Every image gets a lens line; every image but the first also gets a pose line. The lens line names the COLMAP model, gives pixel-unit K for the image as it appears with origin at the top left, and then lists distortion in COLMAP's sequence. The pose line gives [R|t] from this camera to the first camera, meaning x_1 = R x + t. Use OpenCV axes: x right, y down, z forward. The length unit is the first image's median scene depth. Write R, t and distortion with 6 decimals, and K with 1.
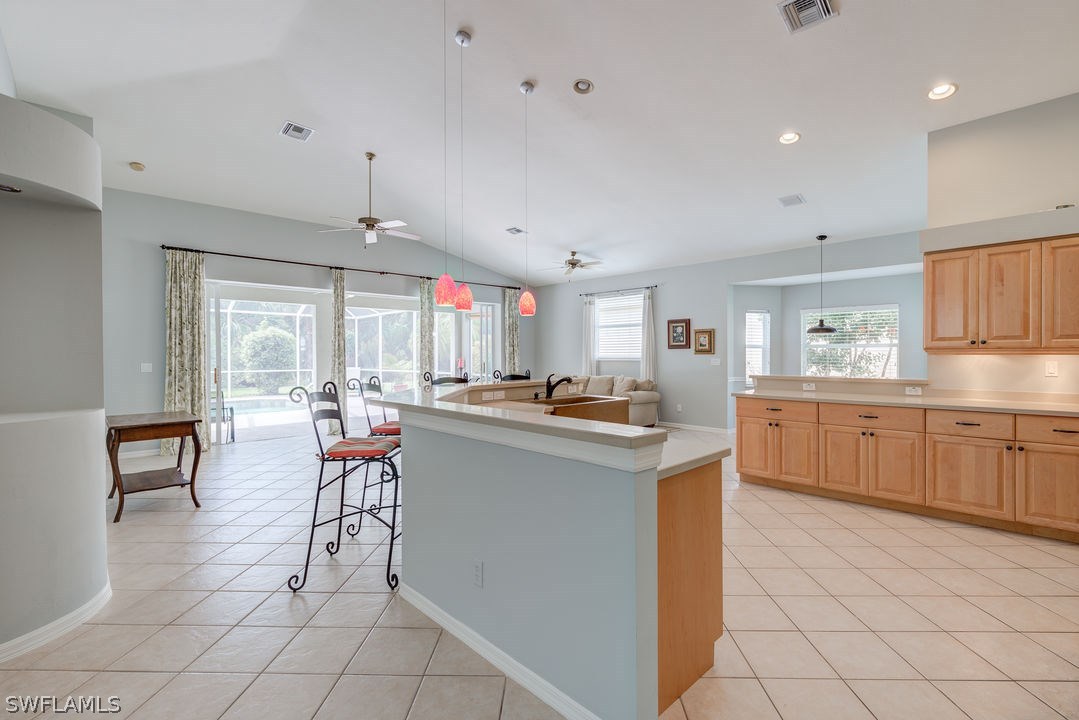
lens RADIAL K [[482.6, 0, 545.6], [0, 482.6, 358.3], [0, 0, 1]] dist [-0.010045, 0.000537]
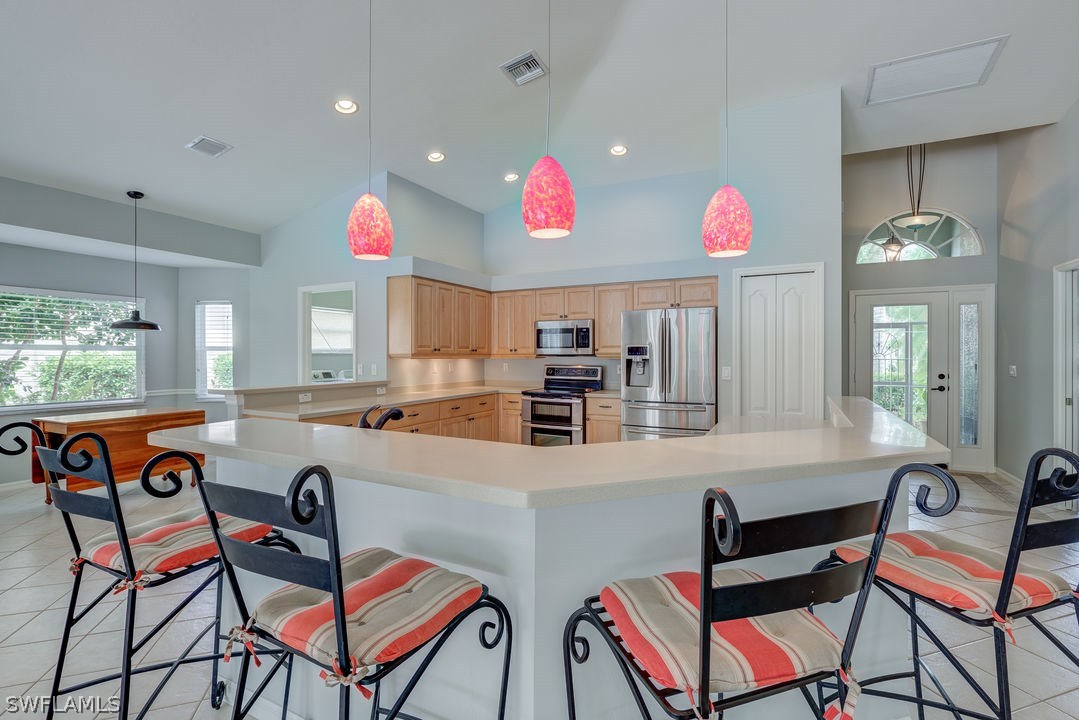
lens RADIAL K [[487.4, 0, 546.7], [0, 487.4, 358.5], [0, 0, 1]] dist [-0.009984, -0.000276]
pose [[-0.340861, -0.001358, 0.940113, -0.249920], [0.010883, 0.999926, 0.005391, -0.005925], [-0.940051, 0.012069, -0.340821, 0.552205]]
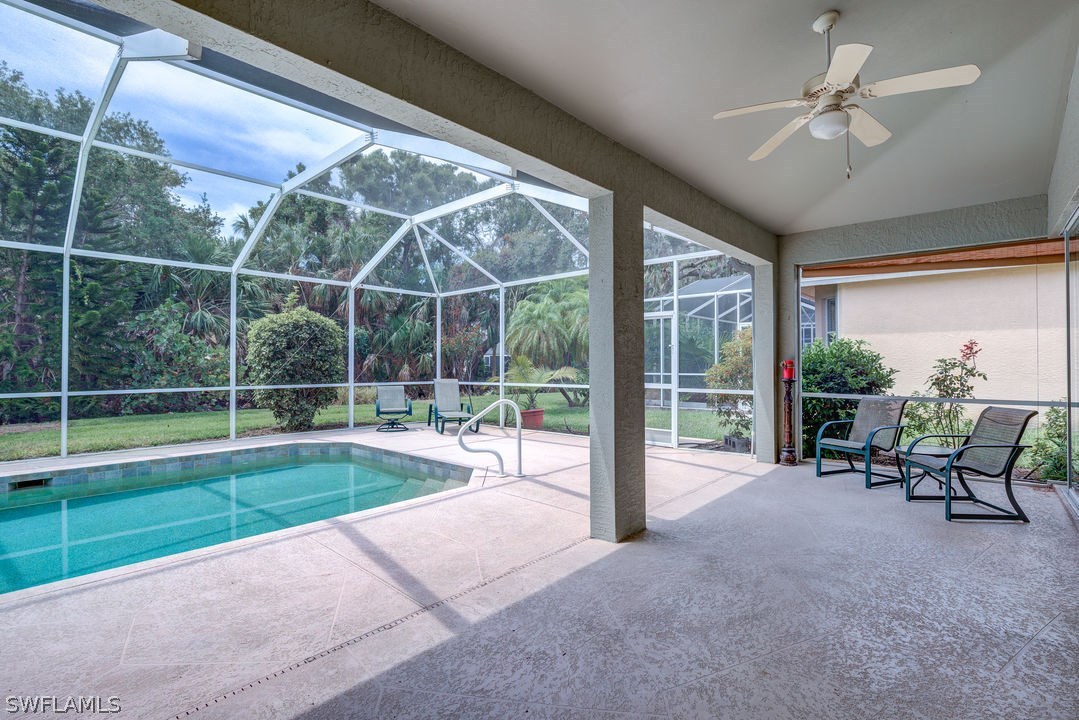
lens RADIAL K [[498.4, 0, 545.8], [0, 498.4, 358.1], [0, 0, 1]] dist [-0.007748, -0.000008]
pose [[0.996510, 0.000969, 0.083470, -0.744130], [0.000604, 0.999823, -0.018827, 0.011829], [-0.083474, 0.018812, 0.996332, 0.894402]]
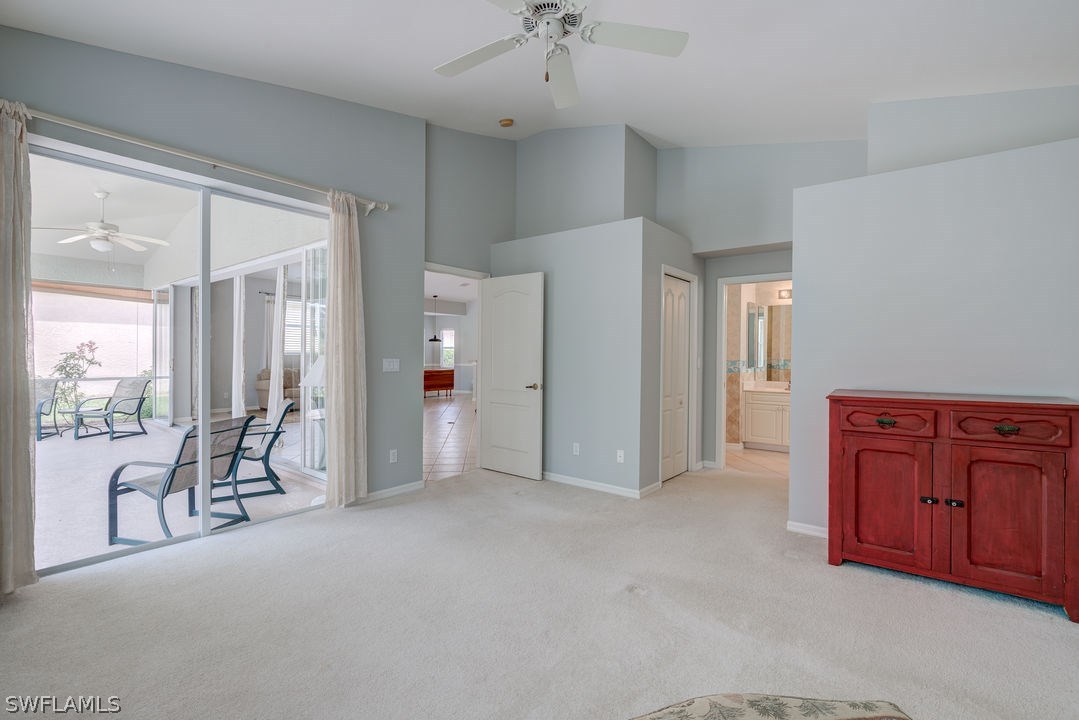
lens RADIAL K [[498.4, 0, 545.8], [0, 498.4, 358.1], [0, 0, 1]] dist [-0.007748, -0.000008]
pose [[-0.139931, -0.002860, 0.990157, -1.369806], [0.003793, 0.999987, 0.003425, 0.011509], [-0.990154, 0.004235, -0.139918, 0.675478]]
